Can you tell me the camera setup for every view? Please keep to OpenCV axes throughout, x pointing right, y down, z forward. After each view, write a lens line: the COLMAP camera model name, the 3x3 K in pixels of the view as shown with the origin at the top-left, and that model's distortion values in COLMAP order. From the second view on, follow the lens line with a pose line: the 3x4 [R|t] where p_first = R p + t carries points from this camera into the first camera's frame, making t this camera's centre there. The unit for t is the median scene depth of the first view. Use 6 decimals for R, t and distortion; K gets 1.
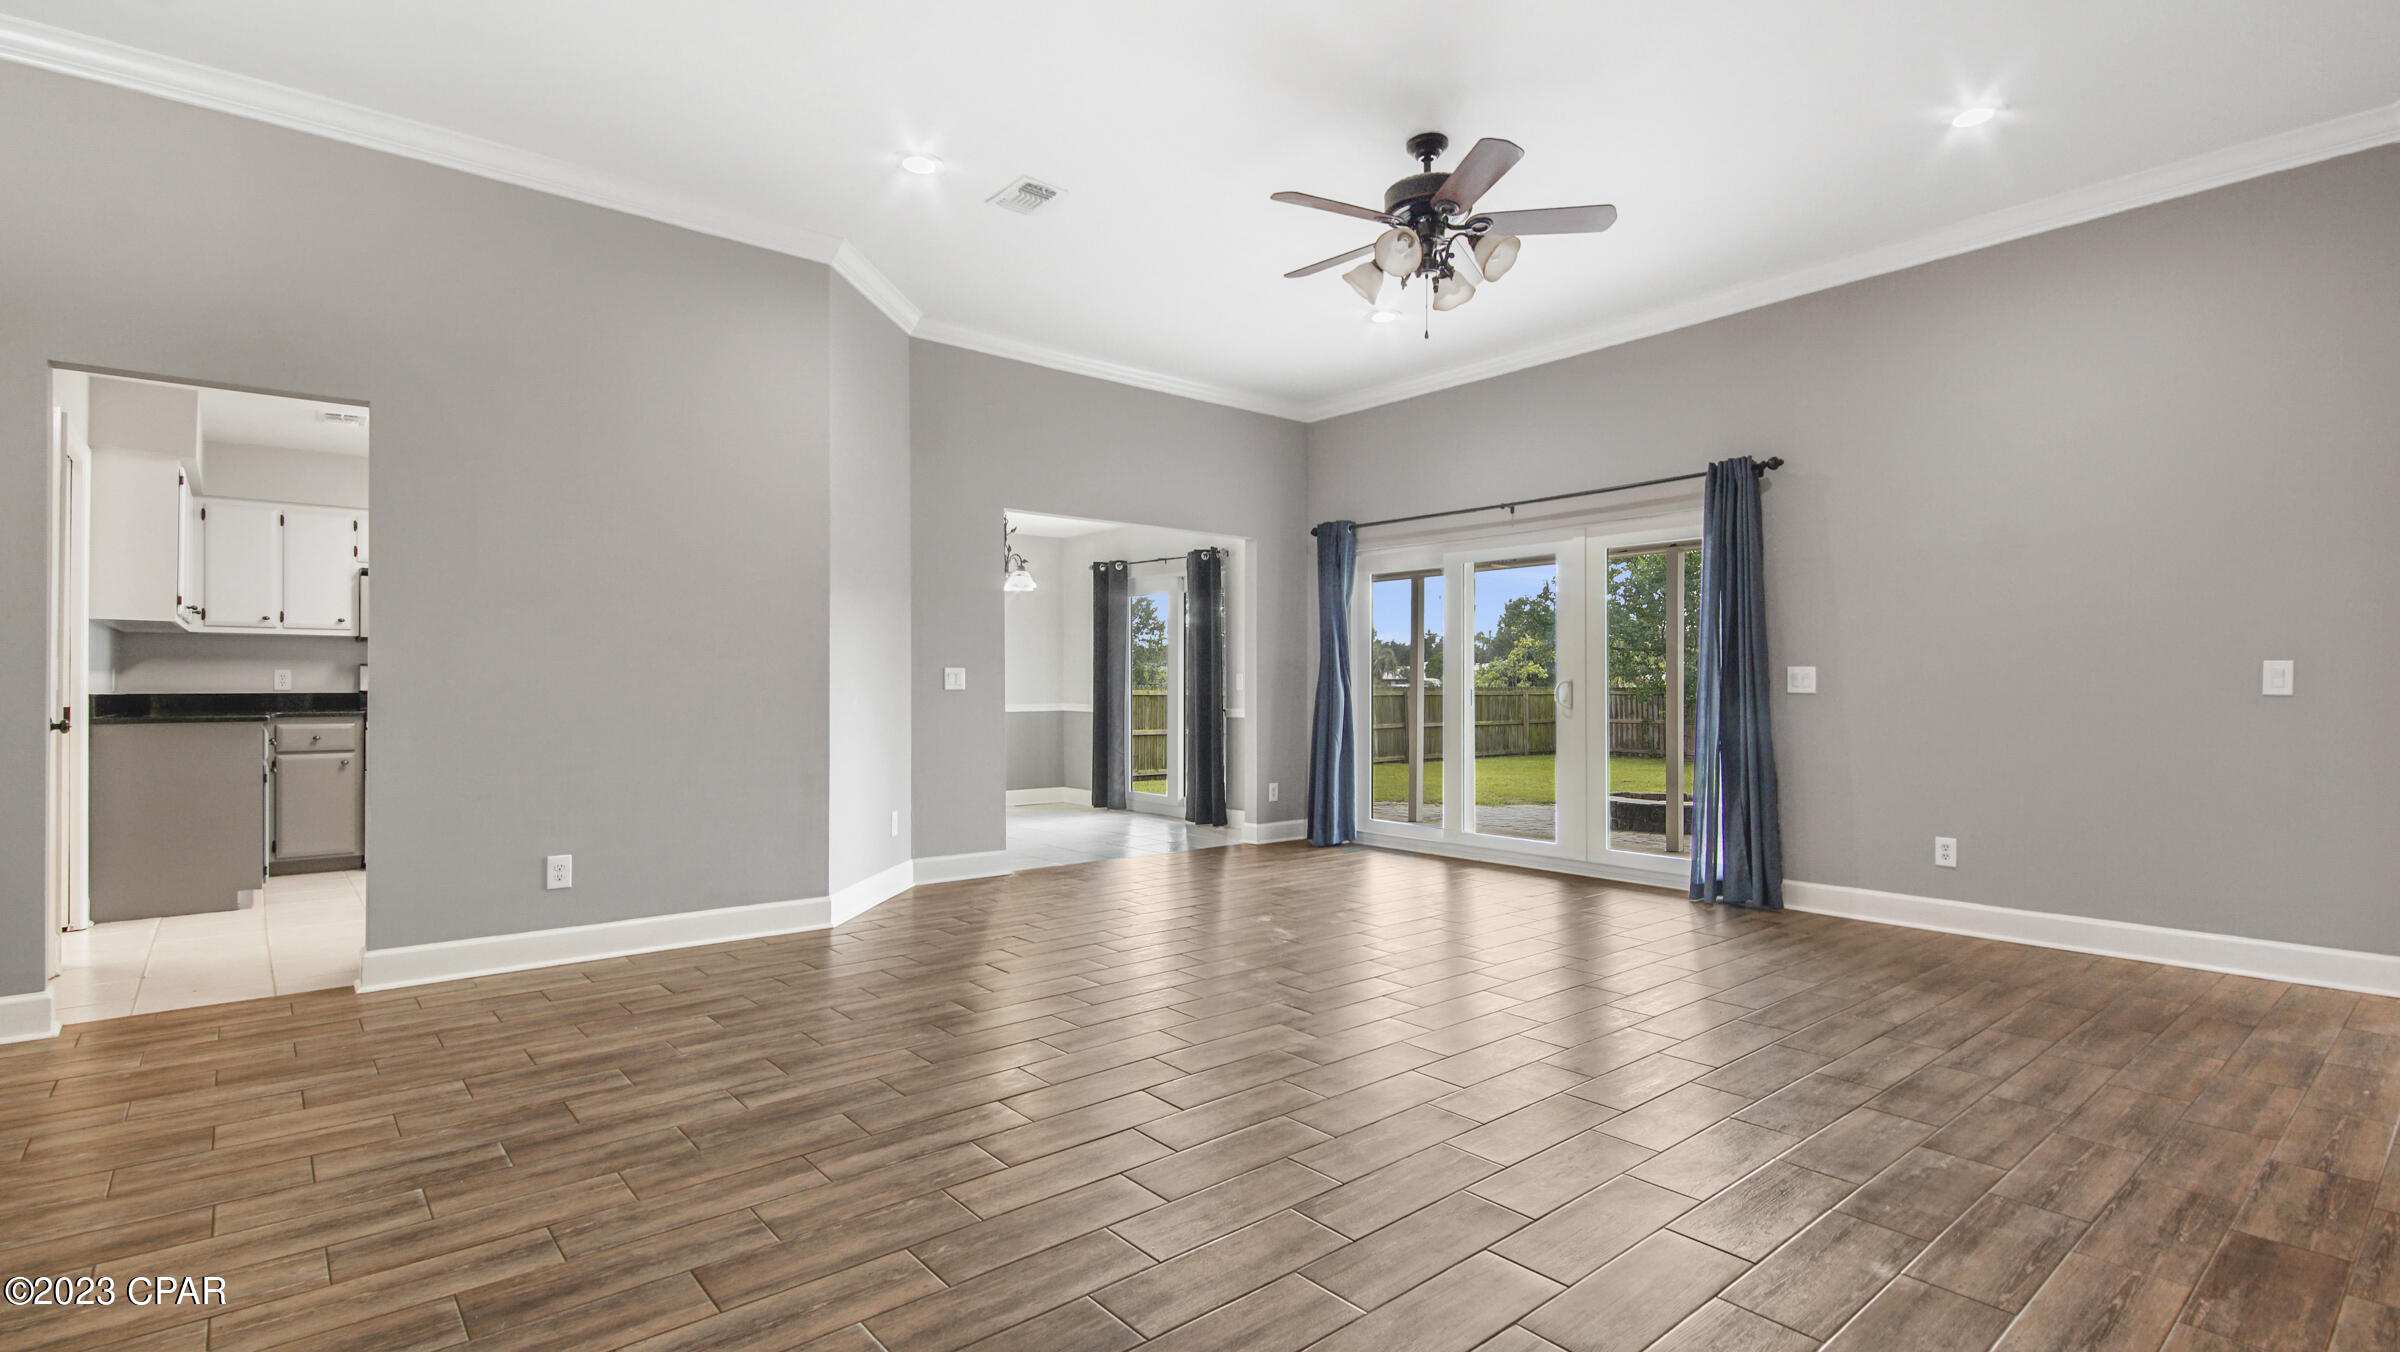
lens RADIAL K [[1120.6, 0, 1208.1], [0, 1120.6, 691.8], [0, 0, 1]] dist [0.044915, -0.023674]
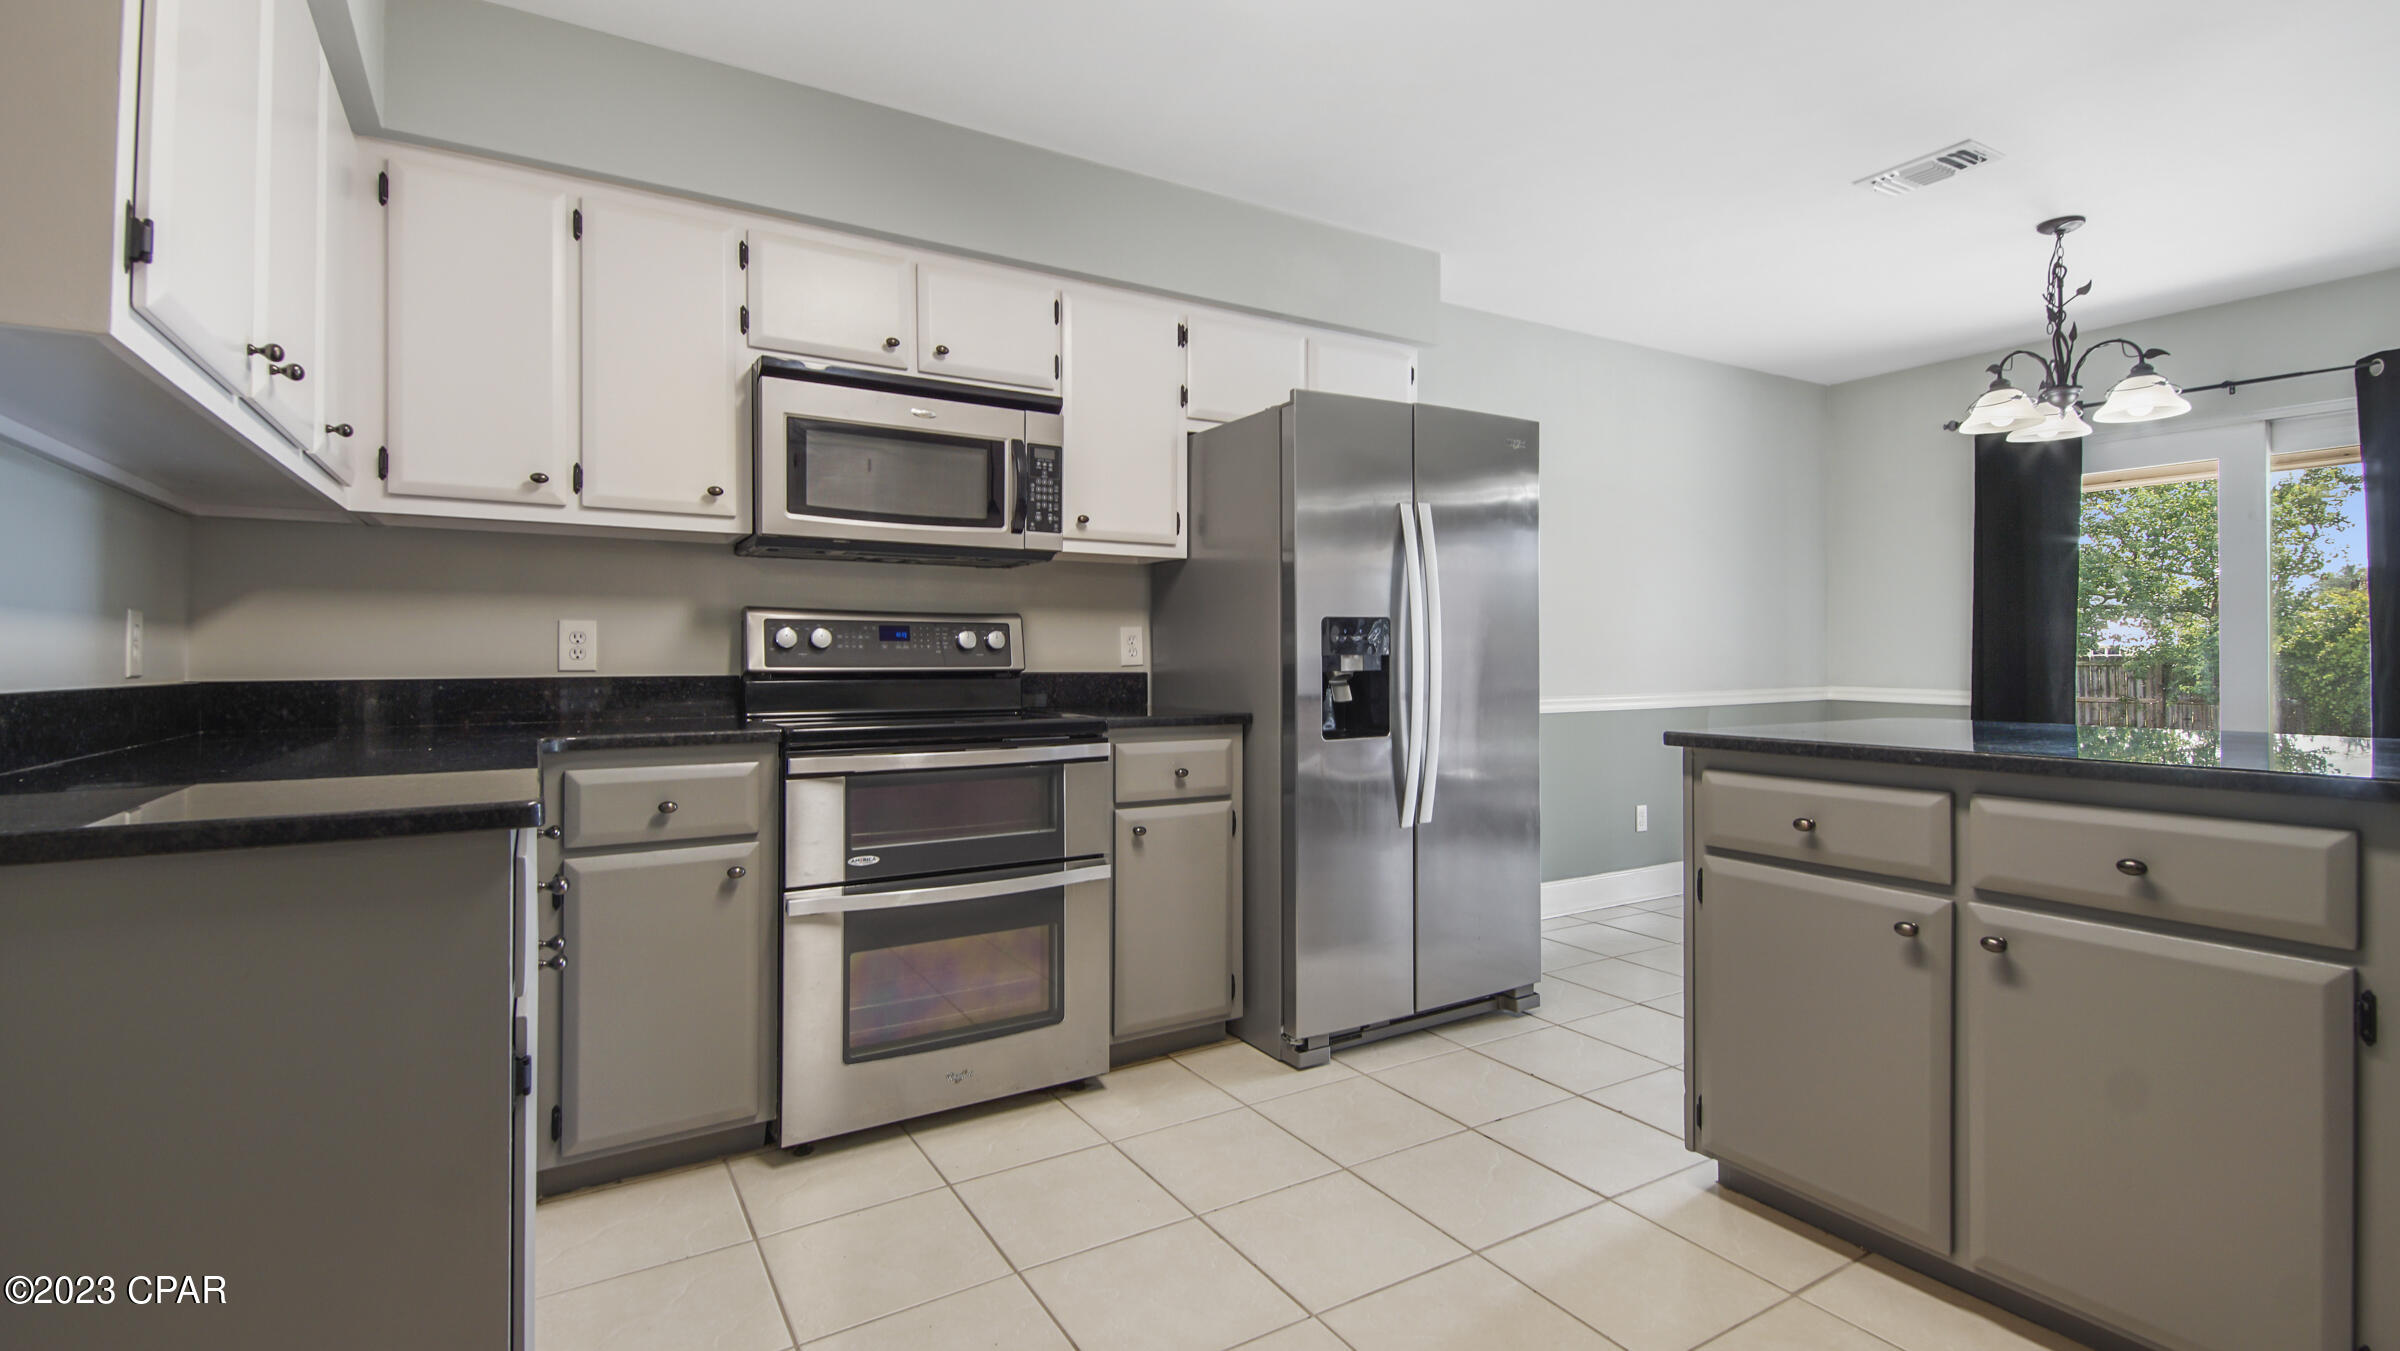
lens RADIAL K [[1072.1, 0, 1201.0], [0, 1072.1, 650.1], [0, 0, 1]] dist [0.032571, -0.000293]
pose [[0.988801, -0.004892, -0.149163, -0.672856], [0.003069, 0.999918, -0.012452, -0.003788], [0.149211, 0.011855, 0.988734, 0.821852]]
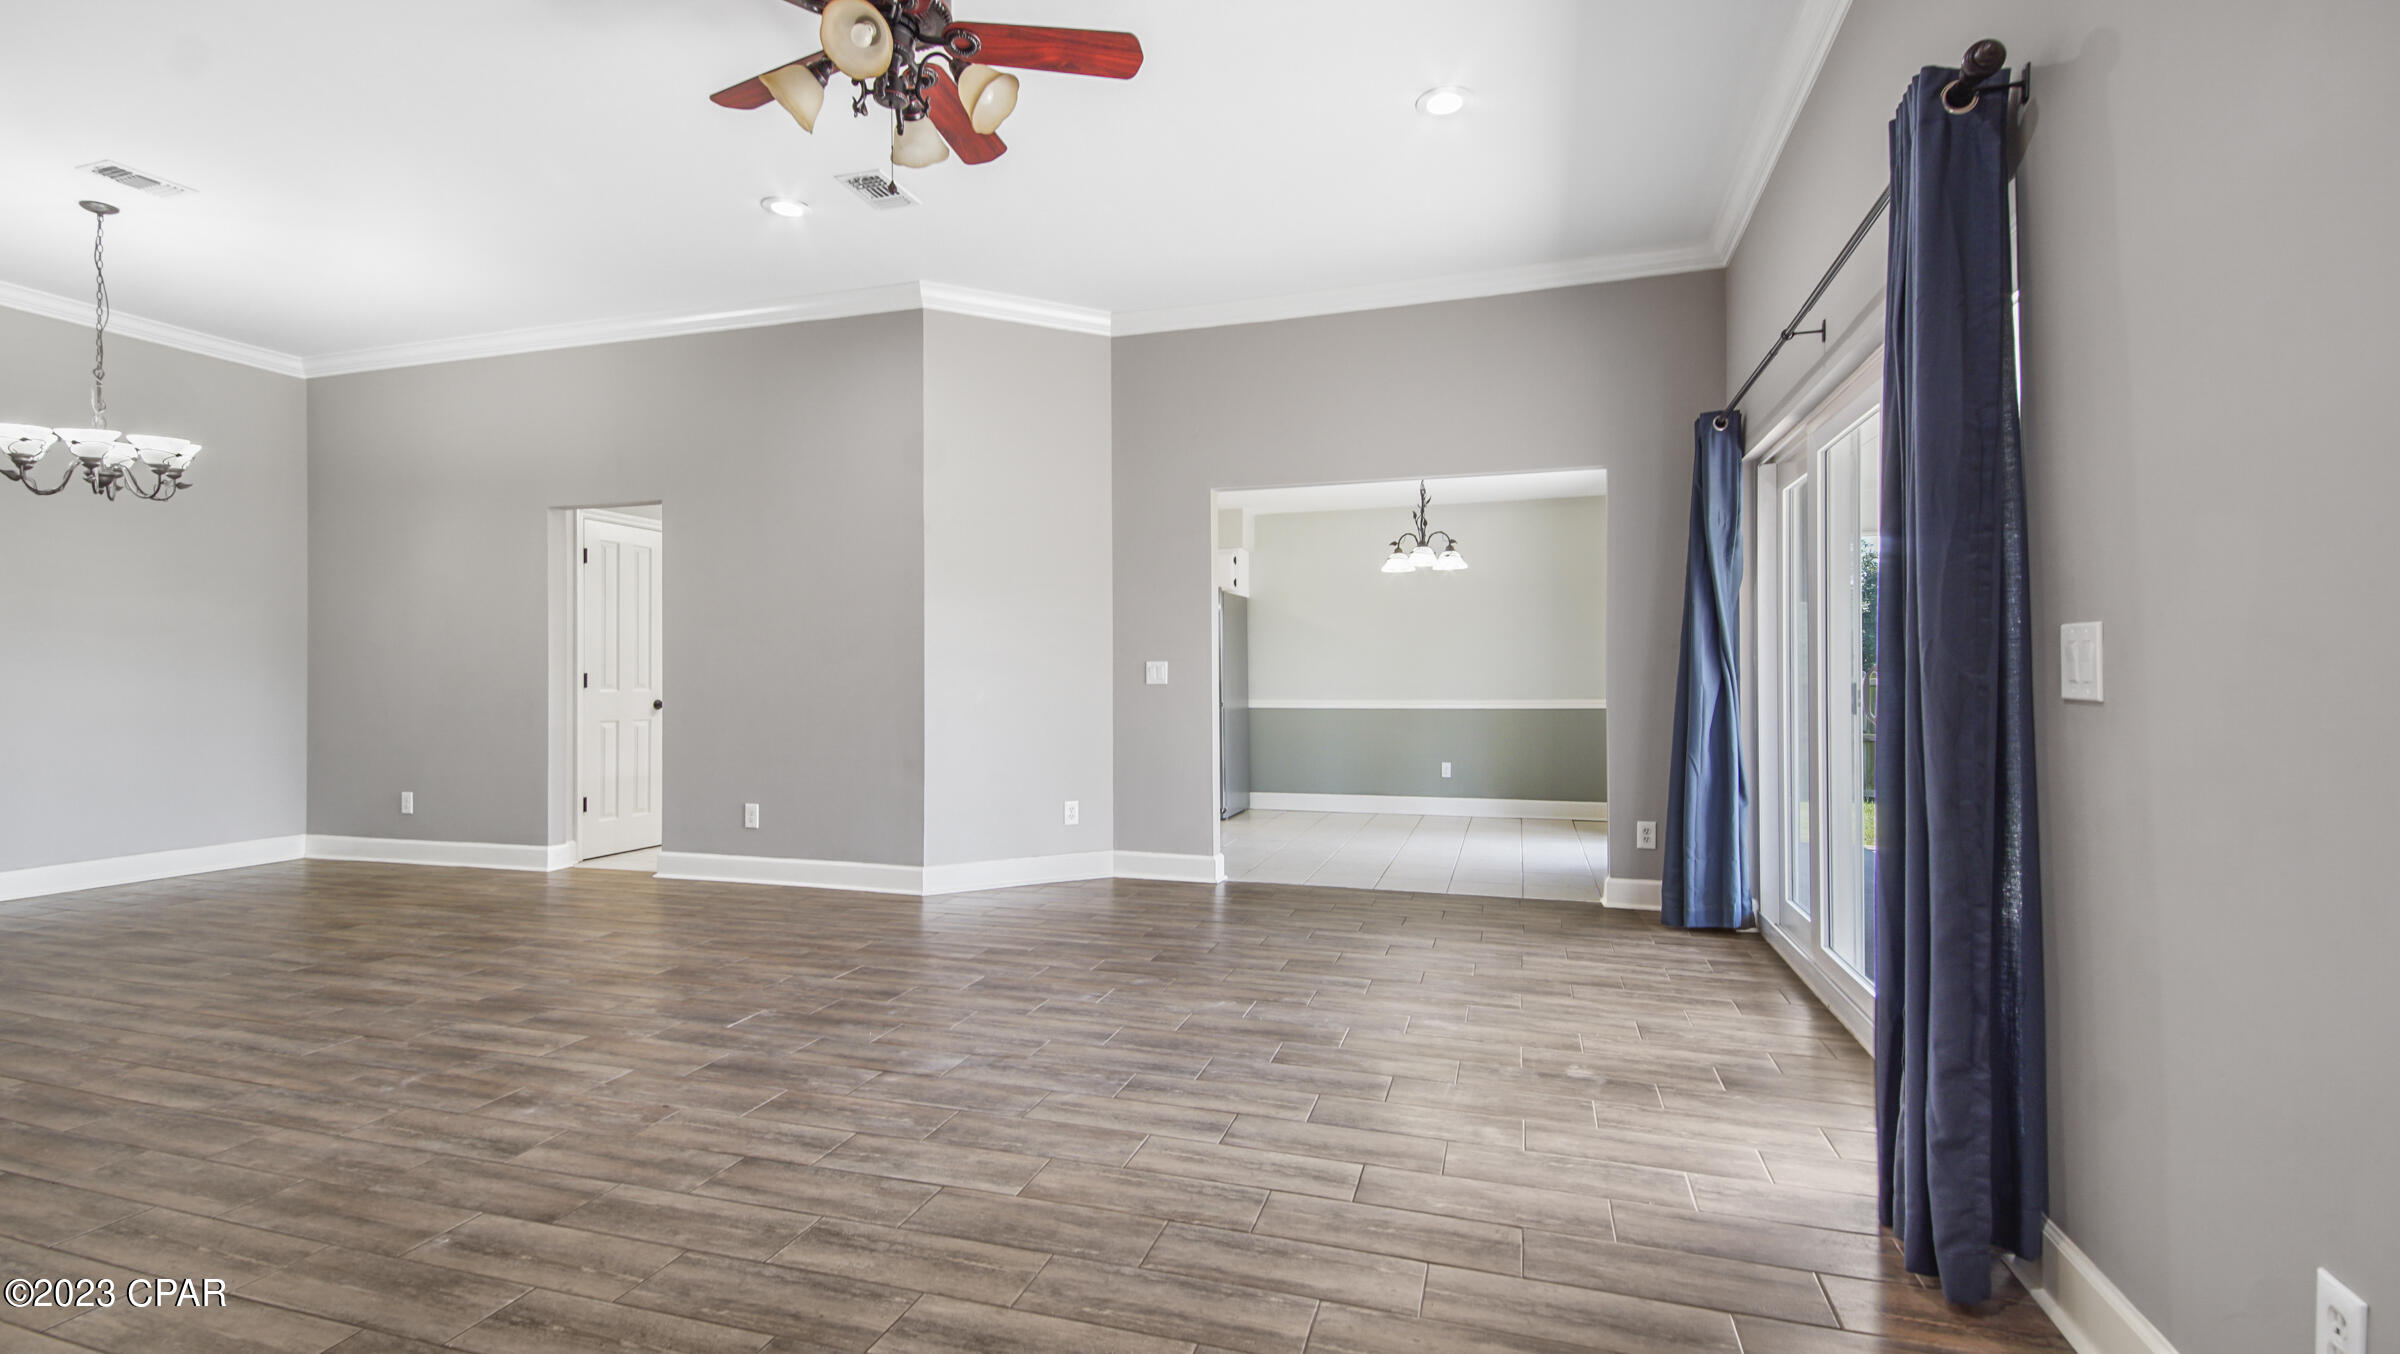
lens RADIAL K [[1071.0, 0, 1190.3], [0, 1071.0, 683.3], [0, 0, 1]] dist [0.031585, -0.018958]
pose [[0.530513, -0.001037, -0.847676, 0.659591], [0.000452, 0.999999, -0.000940, -0.001270], [0.847676, 0.000116, 0.530514, 0.608459]]
